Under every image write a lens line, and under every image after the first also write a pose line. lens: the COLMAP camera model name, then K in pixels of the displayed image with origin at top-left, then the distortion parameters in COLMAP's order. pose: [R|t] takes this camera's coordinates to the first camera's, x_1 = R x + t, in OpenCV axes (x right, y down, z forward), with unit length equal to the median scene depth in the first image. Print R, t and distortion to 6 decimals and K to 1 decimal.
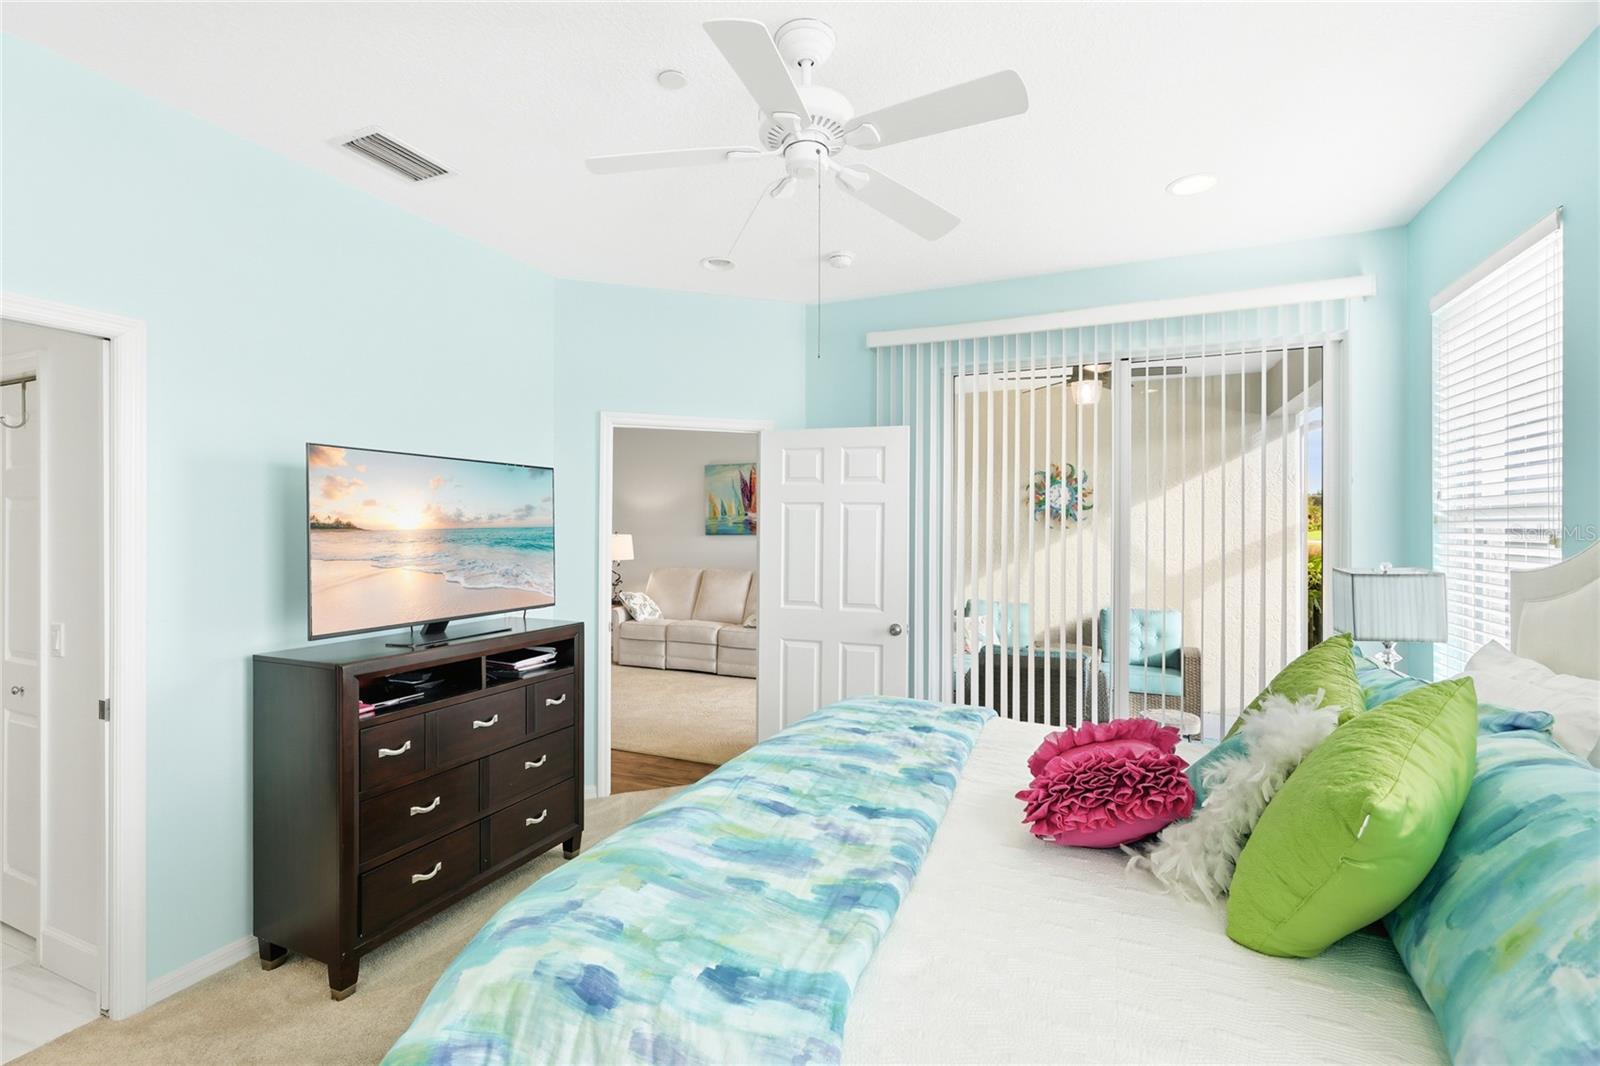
lens RADIAL K [[714.6, 0, 793.6], [0, 714.6, 536.4], [0, 0, 1]] dist [-0.004476, -0.001778]
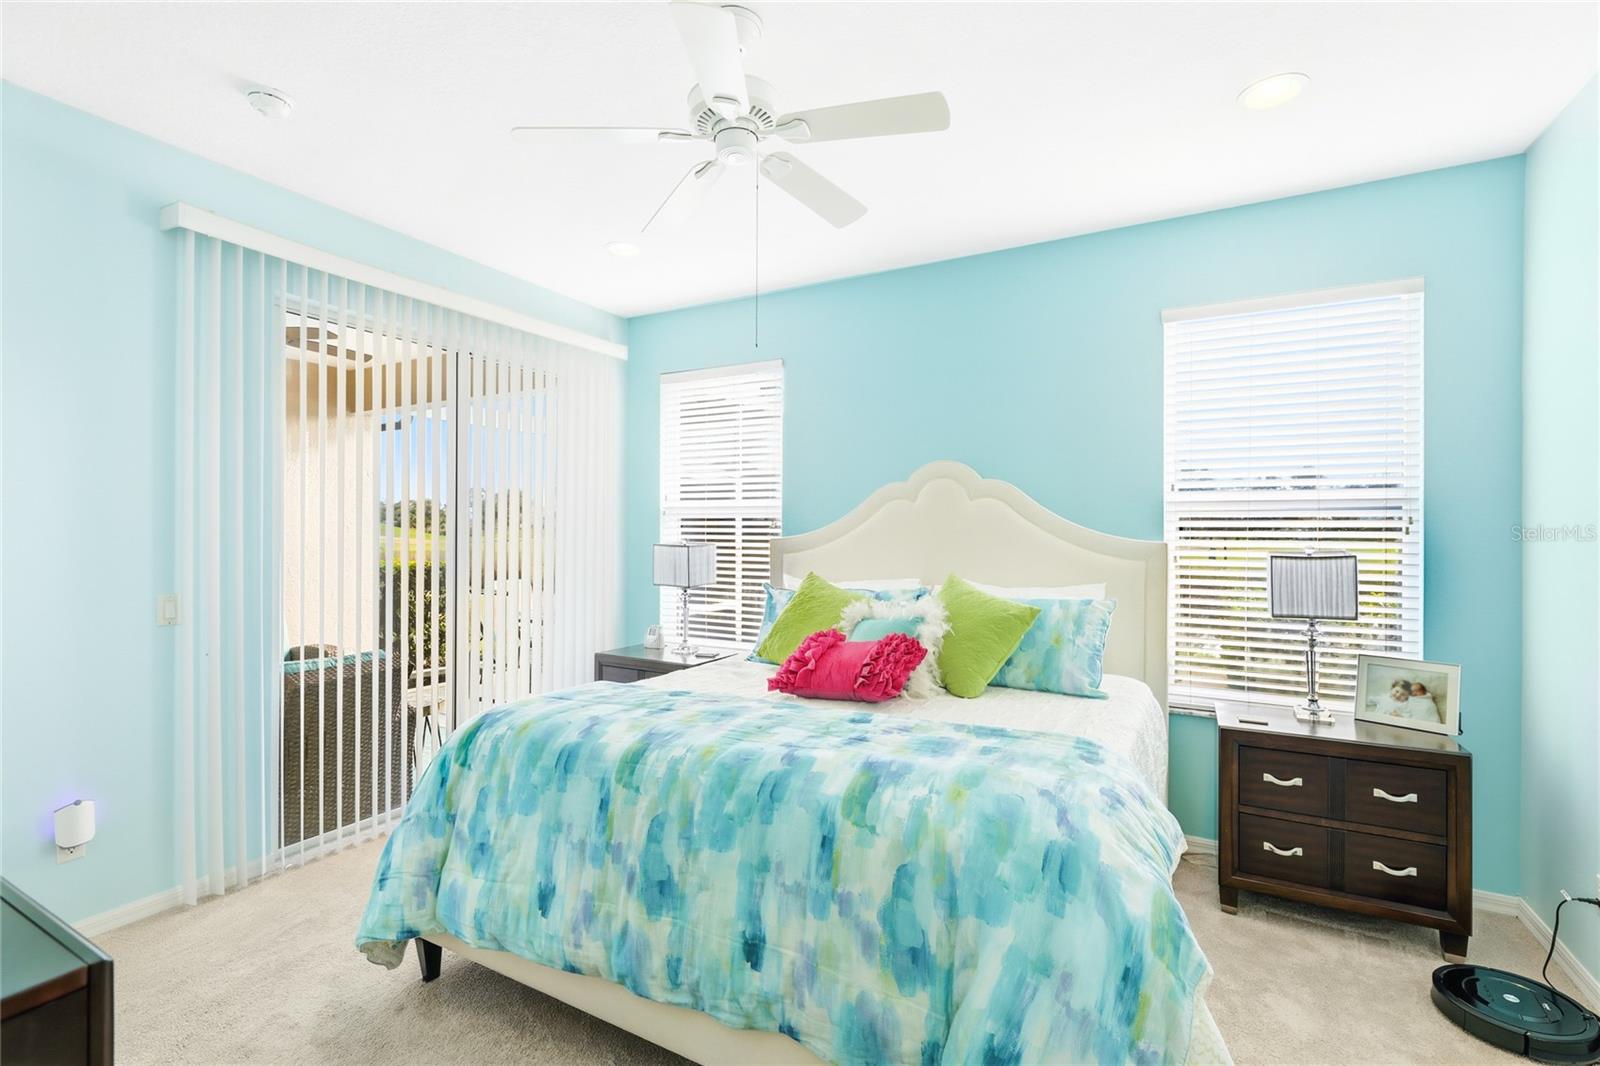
lens RADIAL K [[714.6, 0, 804.4], [0, 714.6, 529.6], [0, 0, 1]] dist [-0.004476, -0.001778]
pose [[0.082043, 0.001585, 0.996628, -1.152701], [0.010748, 0.999939, -0.002475, 0.035700], [-0.996571, 0.010914, 0.082021, 0.947000]]
